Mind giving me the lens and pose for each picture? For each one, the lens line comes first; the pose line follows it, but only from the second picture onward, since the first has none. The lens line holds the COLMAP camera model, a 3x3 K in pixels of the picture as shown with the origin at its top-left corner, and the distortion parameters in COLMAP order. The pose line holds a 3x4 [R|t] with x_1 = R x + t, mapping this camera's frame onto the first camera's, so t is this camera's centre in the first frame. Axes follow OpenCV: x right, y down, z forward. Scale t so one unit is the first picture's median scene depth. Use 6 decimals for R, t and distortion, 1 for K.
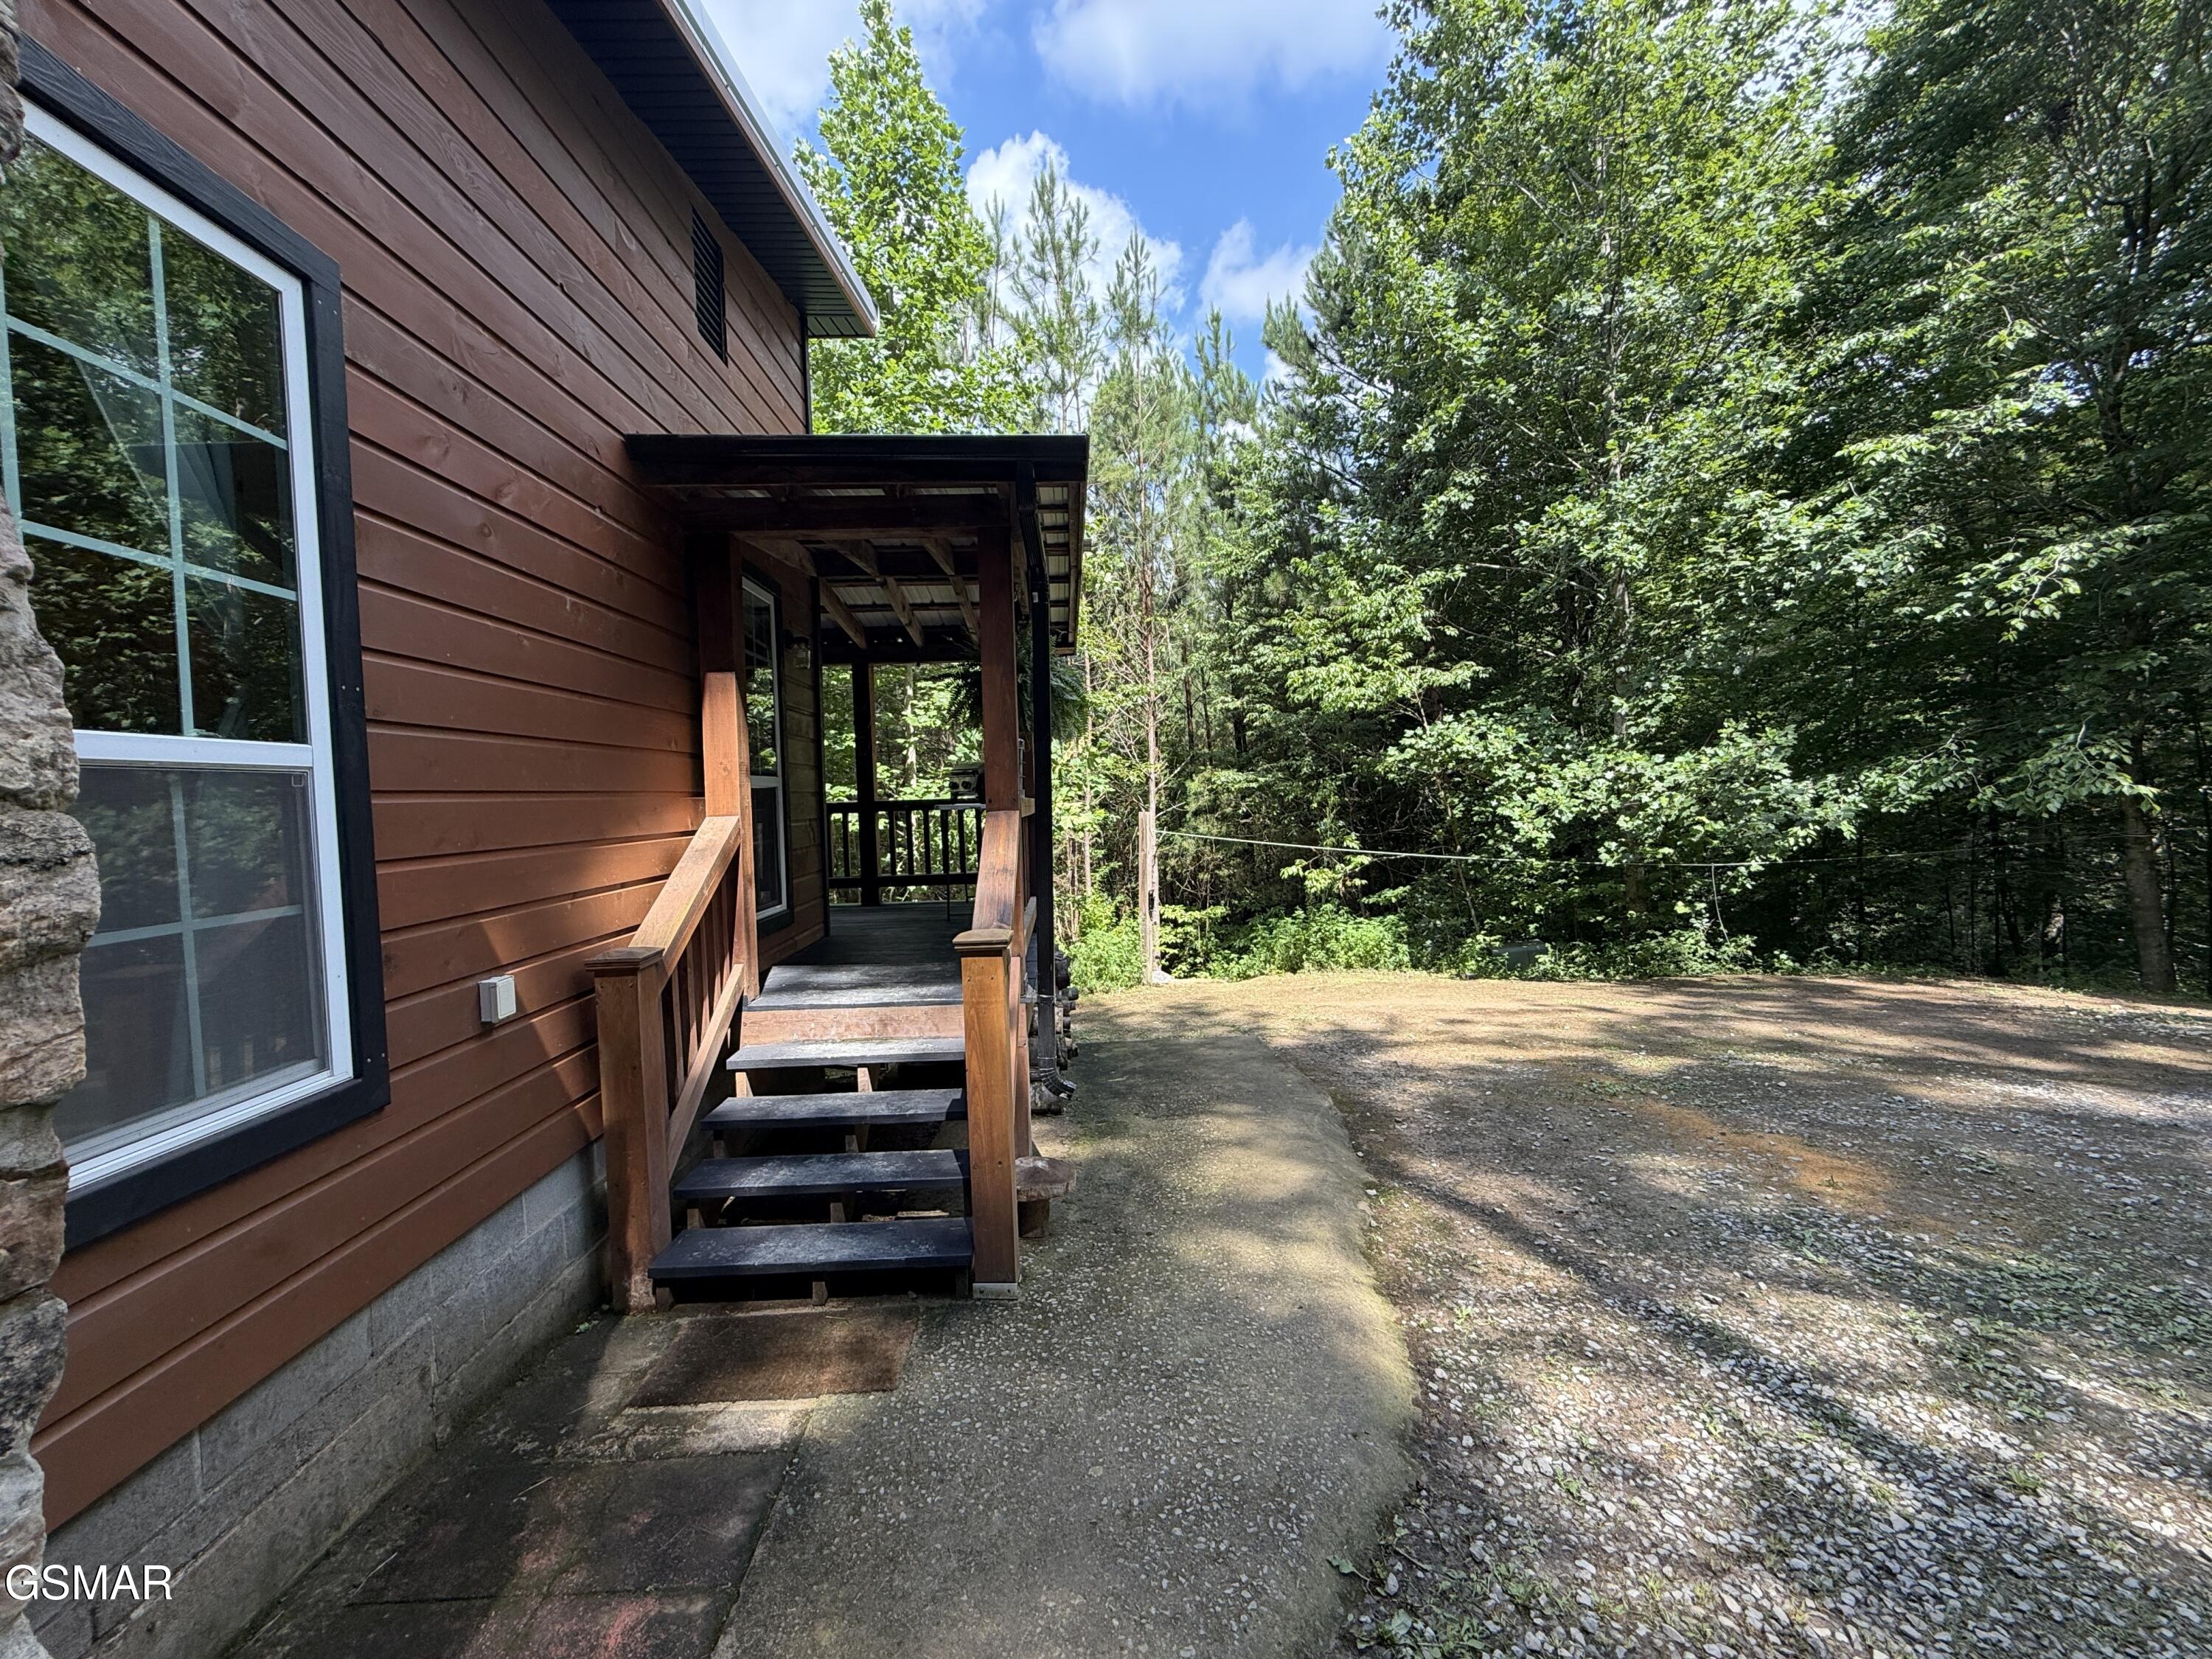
lens RADIAL K [[881.9, 0, 1104.8], [0, 881.9, 838.6], [0, 0, 1]] dist [-0.000813, 0.000059]
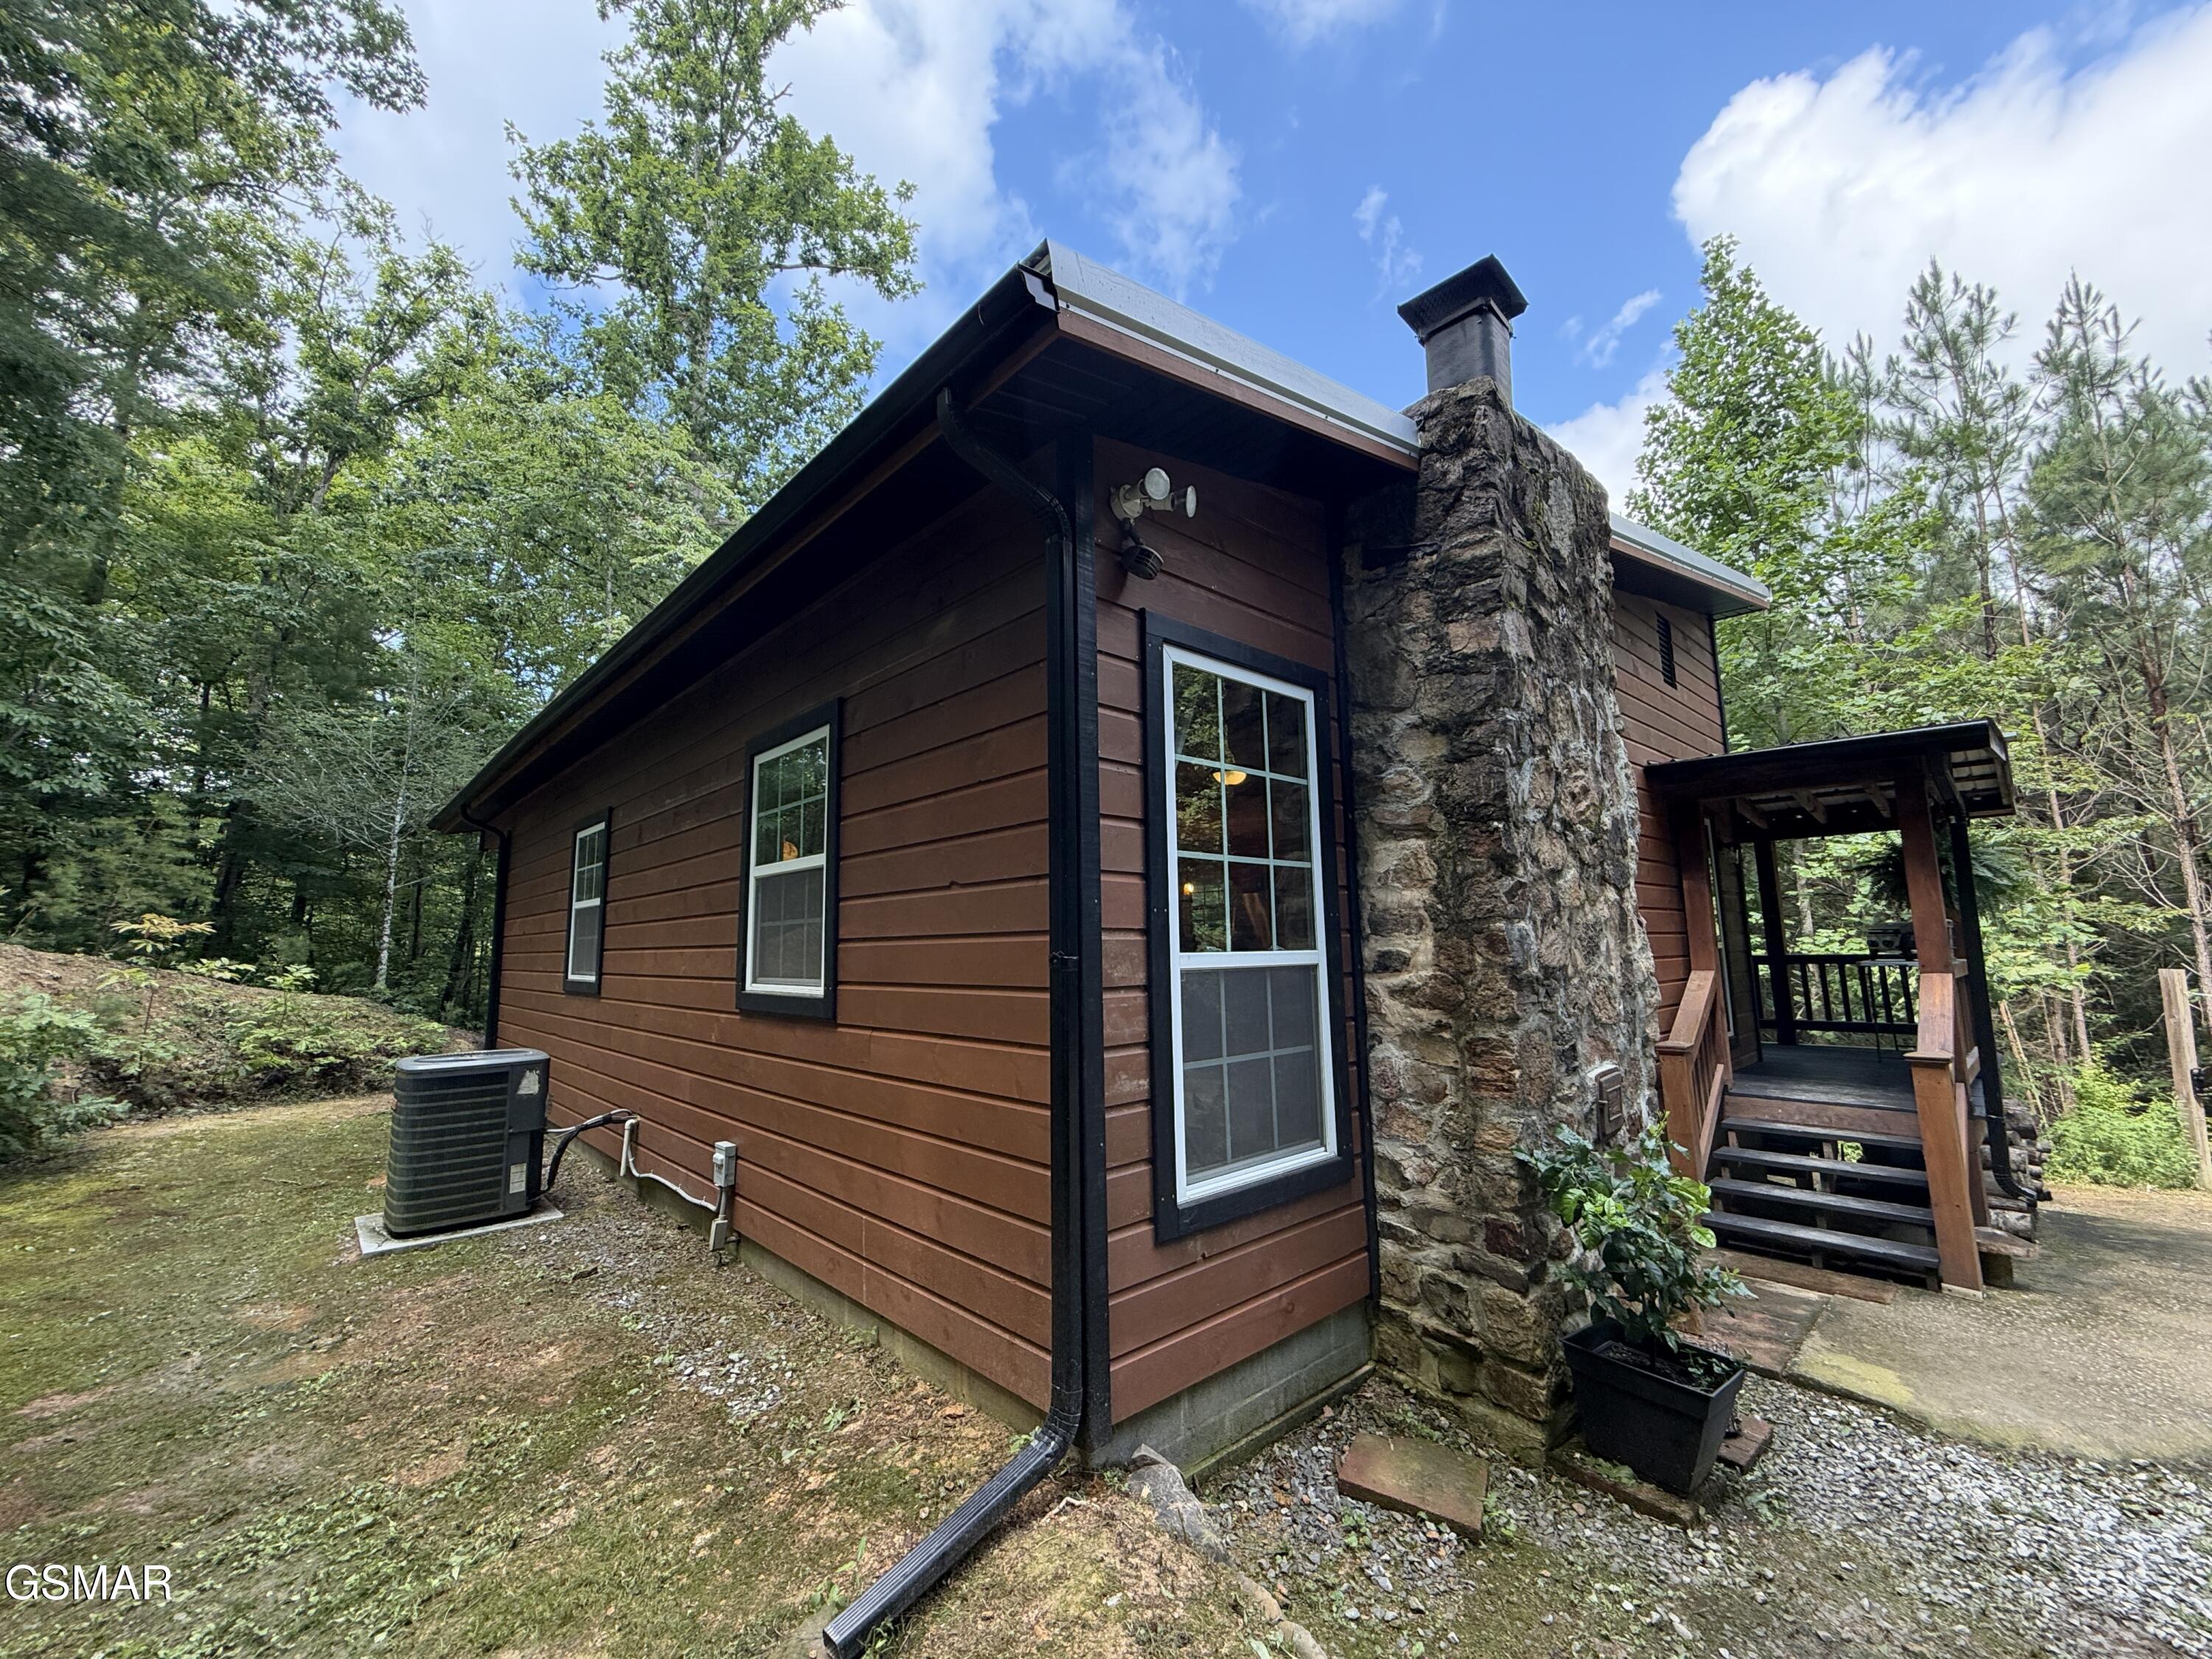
lens RADIAL K [[891.2, 0, 1097.5], [0, 891.2, 831.5], [0, 0, 1]] dist [0.001831, -0.000297]
pose [[0.651669, -0.087140, -0.753481, 0.054006], [-0.035425, 0.988798, -0.144993, -0.000941], [0.757676, 0.121179, 0.641282, -0.487843]]
